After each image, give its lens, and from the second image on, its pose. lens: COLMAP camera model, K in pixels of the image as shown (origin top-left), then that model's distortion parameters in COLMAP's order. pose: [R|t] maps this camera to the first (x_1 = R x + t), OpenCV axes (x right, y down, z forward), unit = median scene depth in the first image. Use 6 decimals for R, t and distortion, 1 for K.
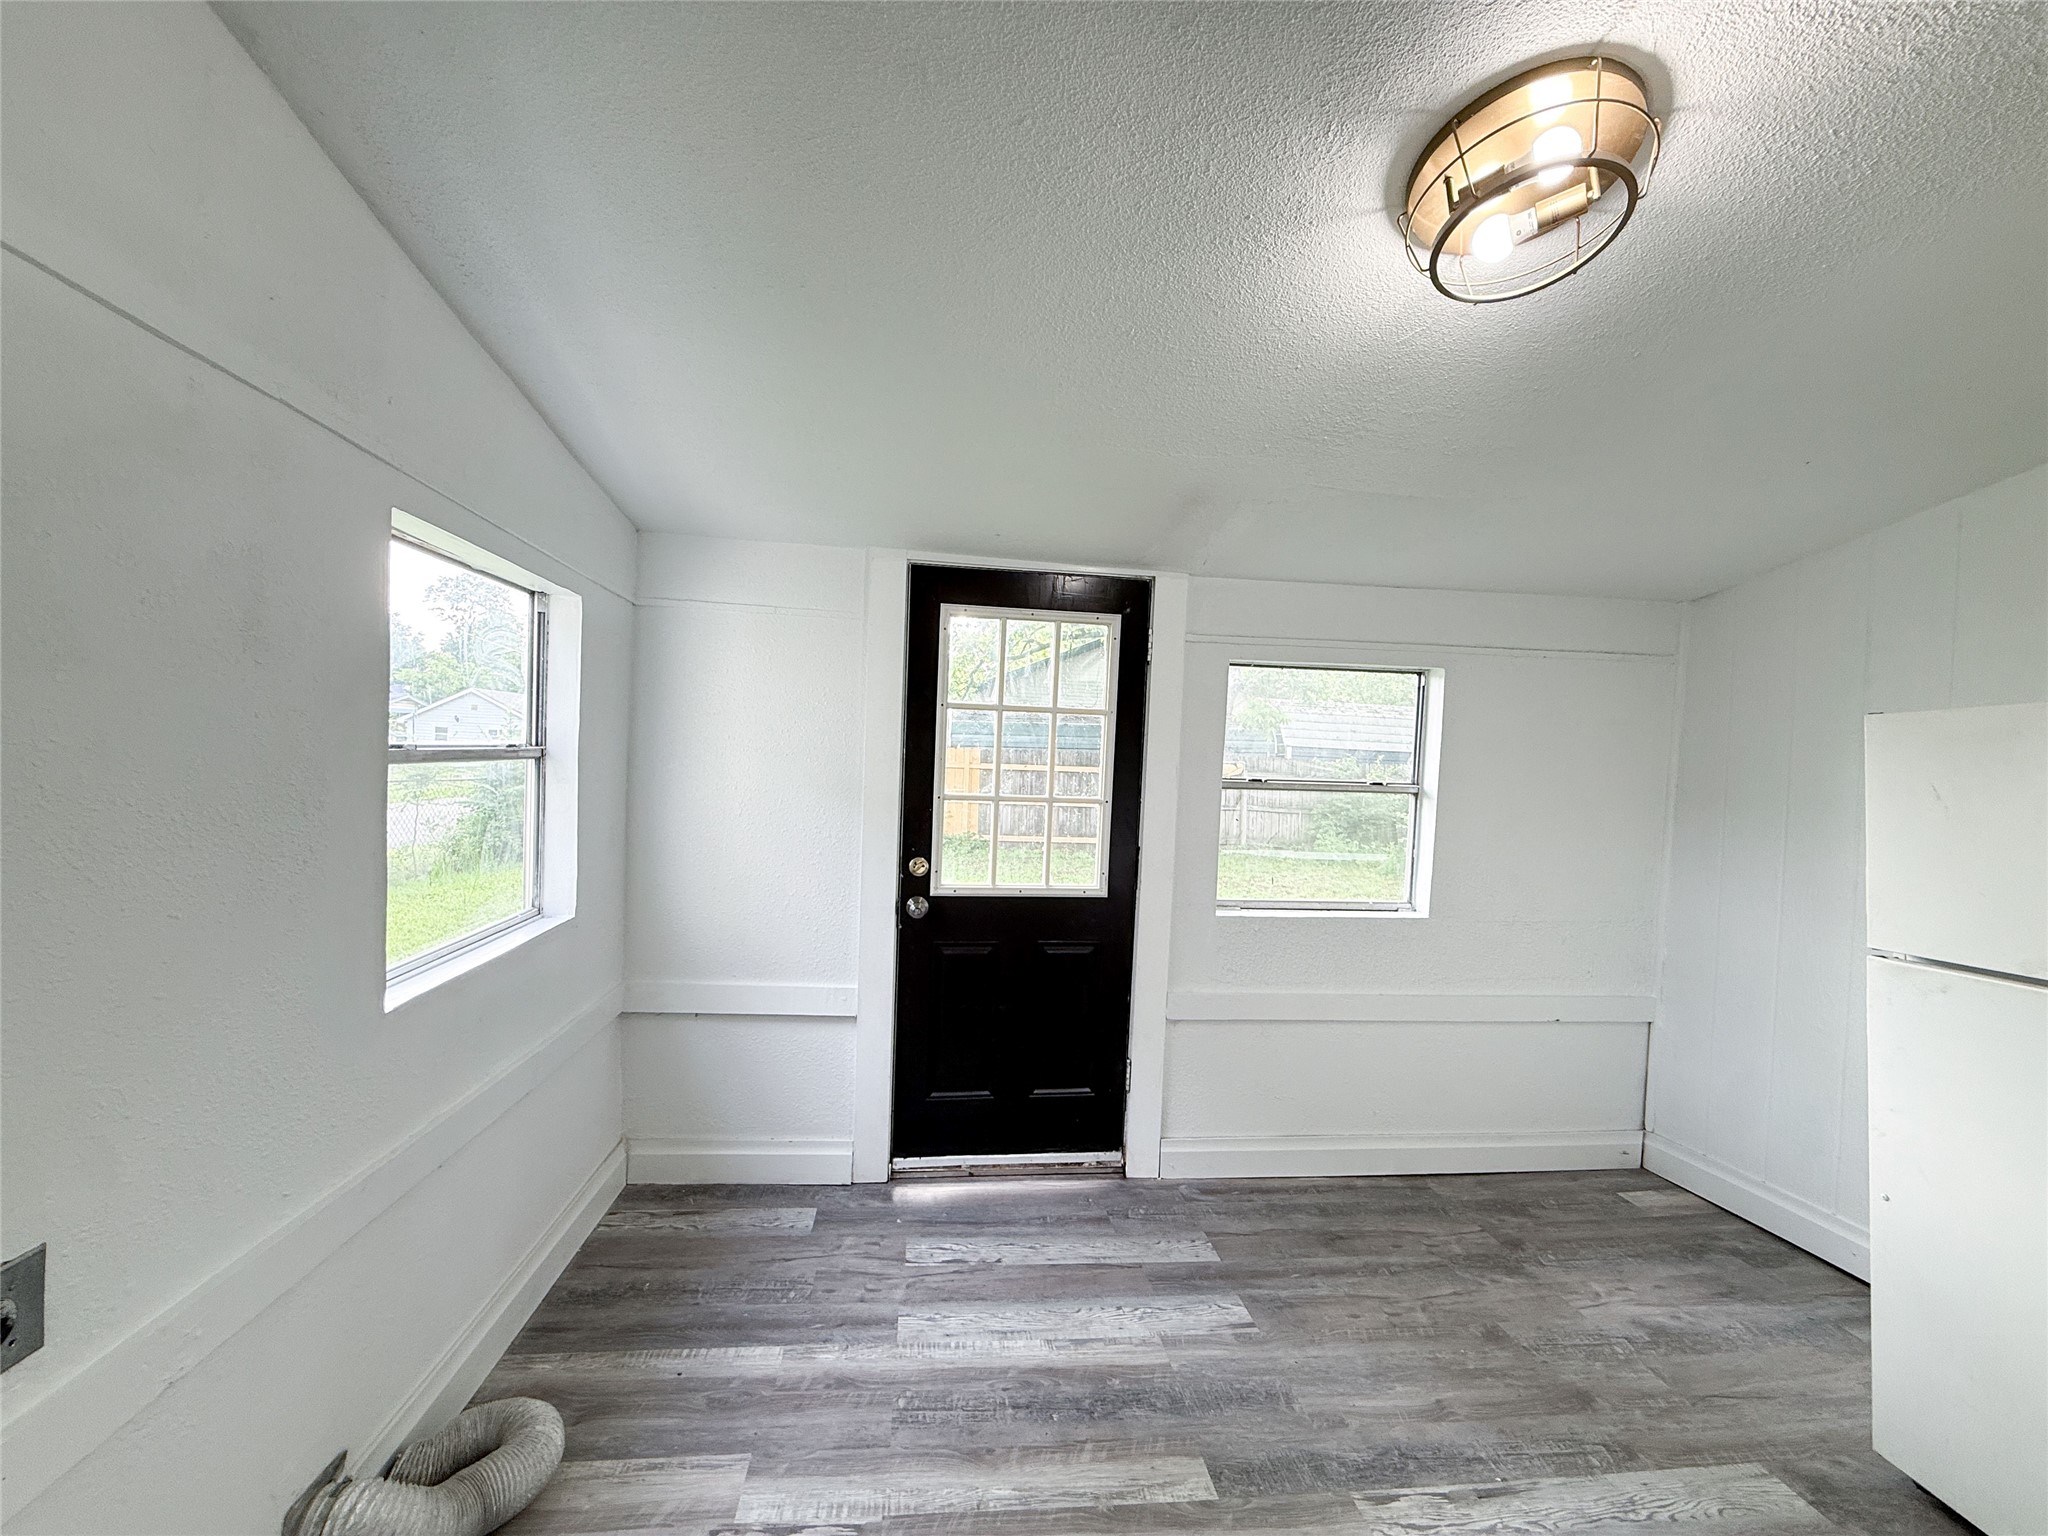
lens RADIAL K [[825.6, 0, 1021.1], [0, 825.6, 776.4], [0, 0, 1]] dist [-0.000431, -0.000011]
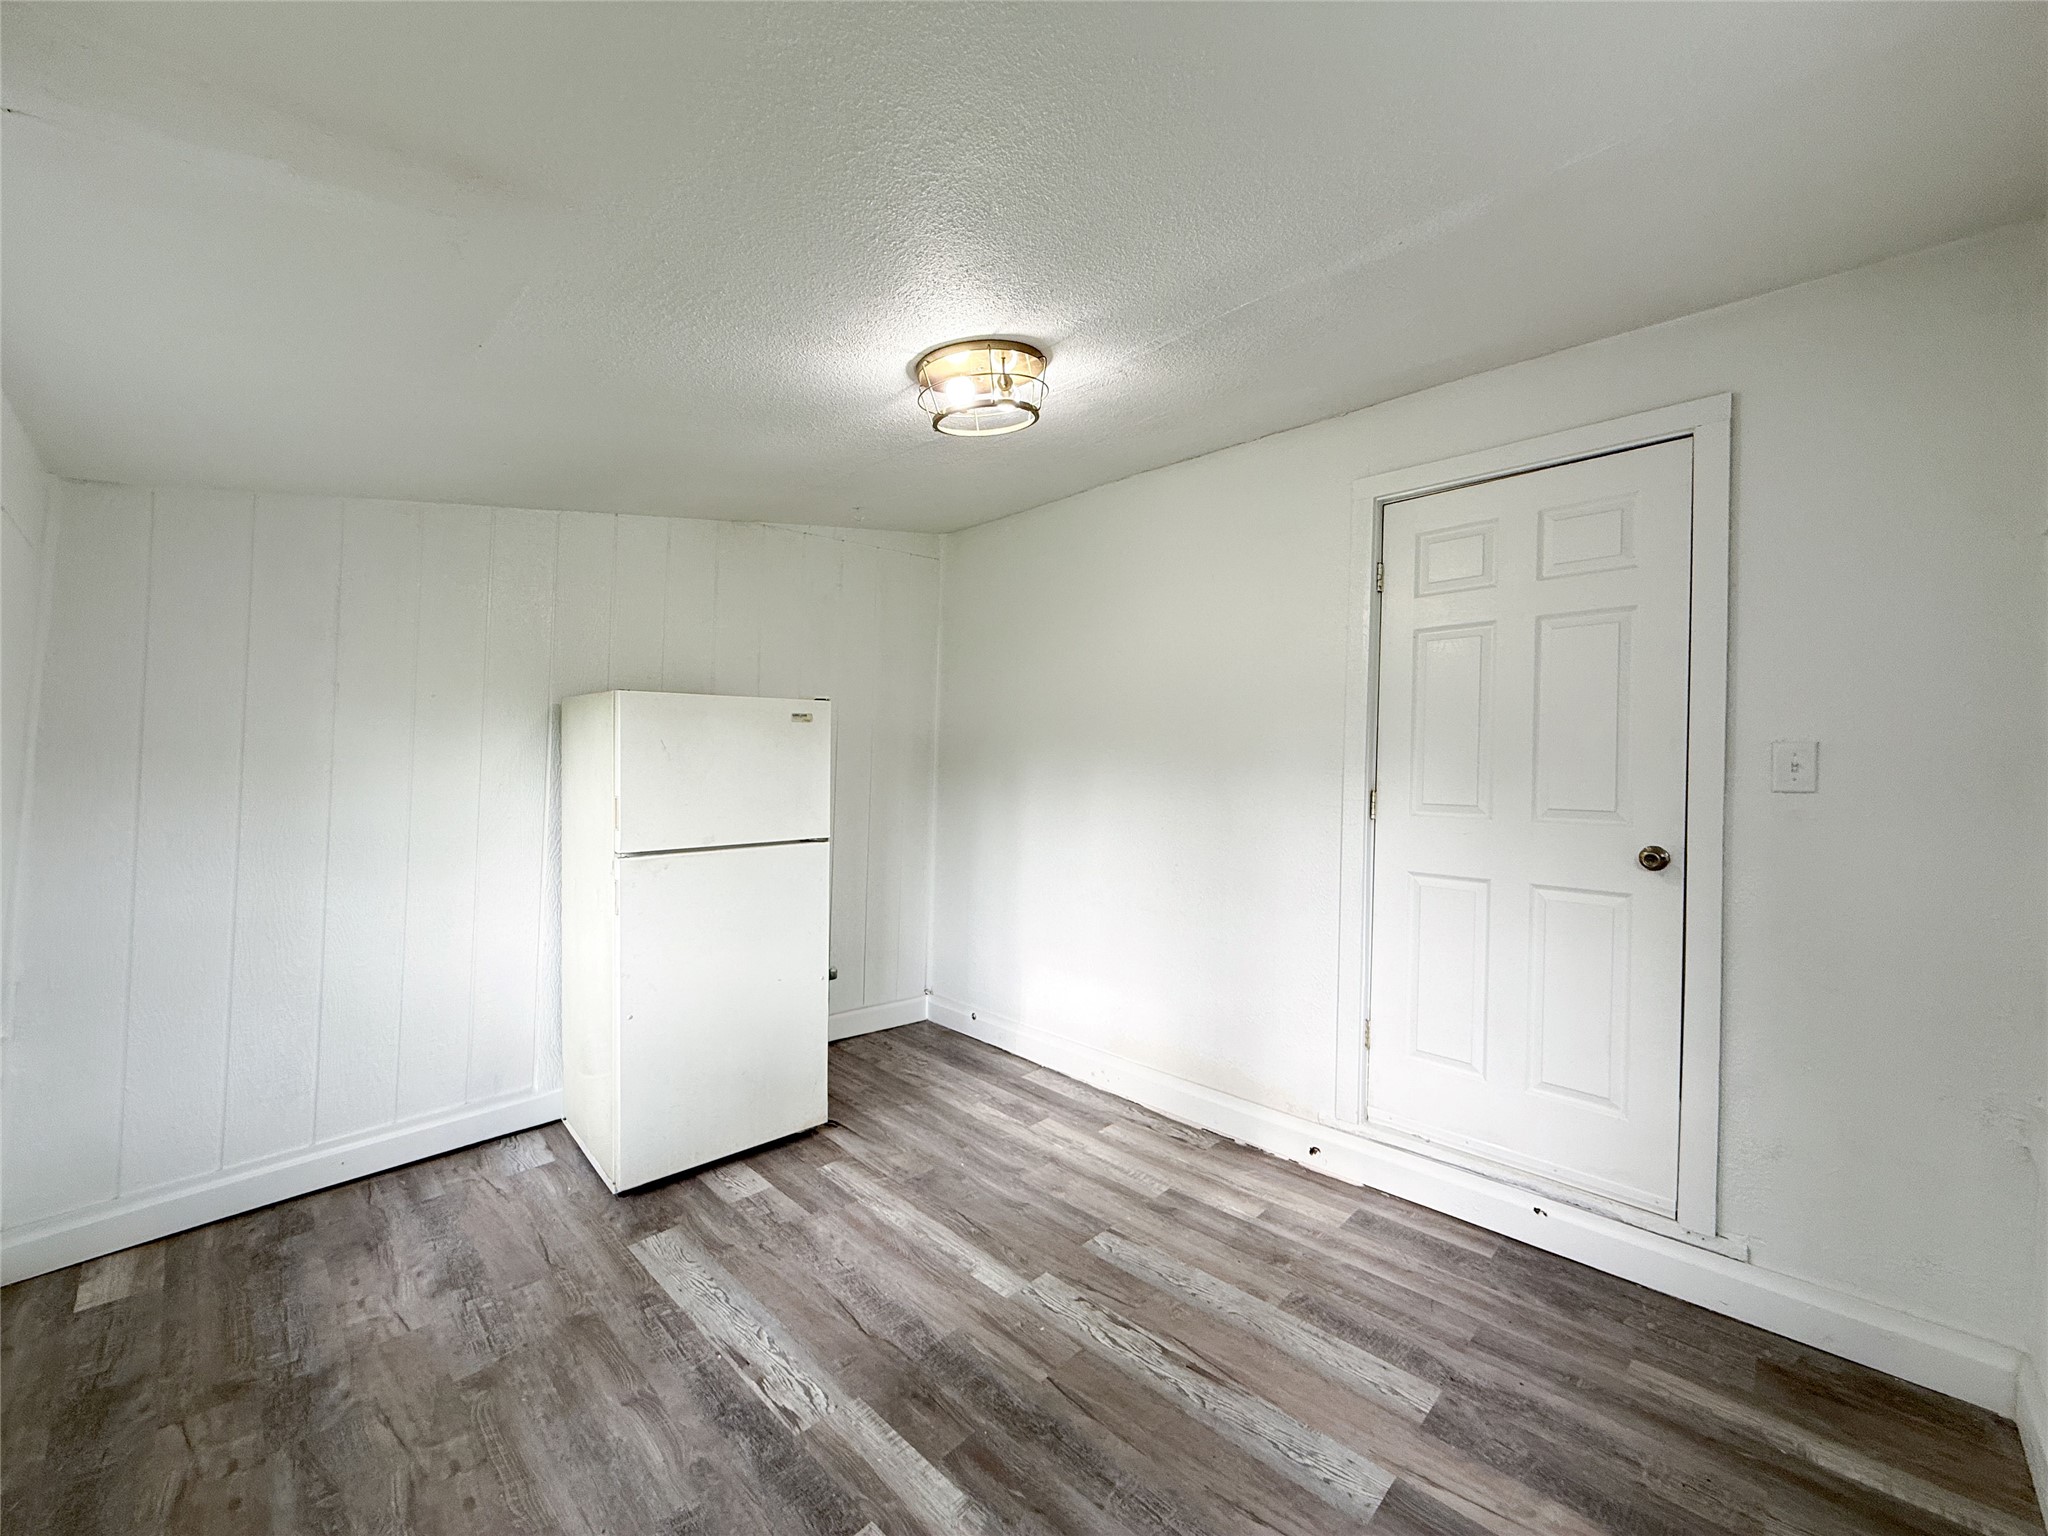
lens RADIAL K [[825.6, 0, 1028.0], [0, 825.6, 768.6], [0, 0, 1]] dist [-0.000431, -0.000011]
pose [[-0.633451, -0.049140, 0.772221, -0.408635], [-0.025848, 0.998768, 0.042354, -0.008441], [-0.773351, 0.006869, -0.633941, 1.085299]]
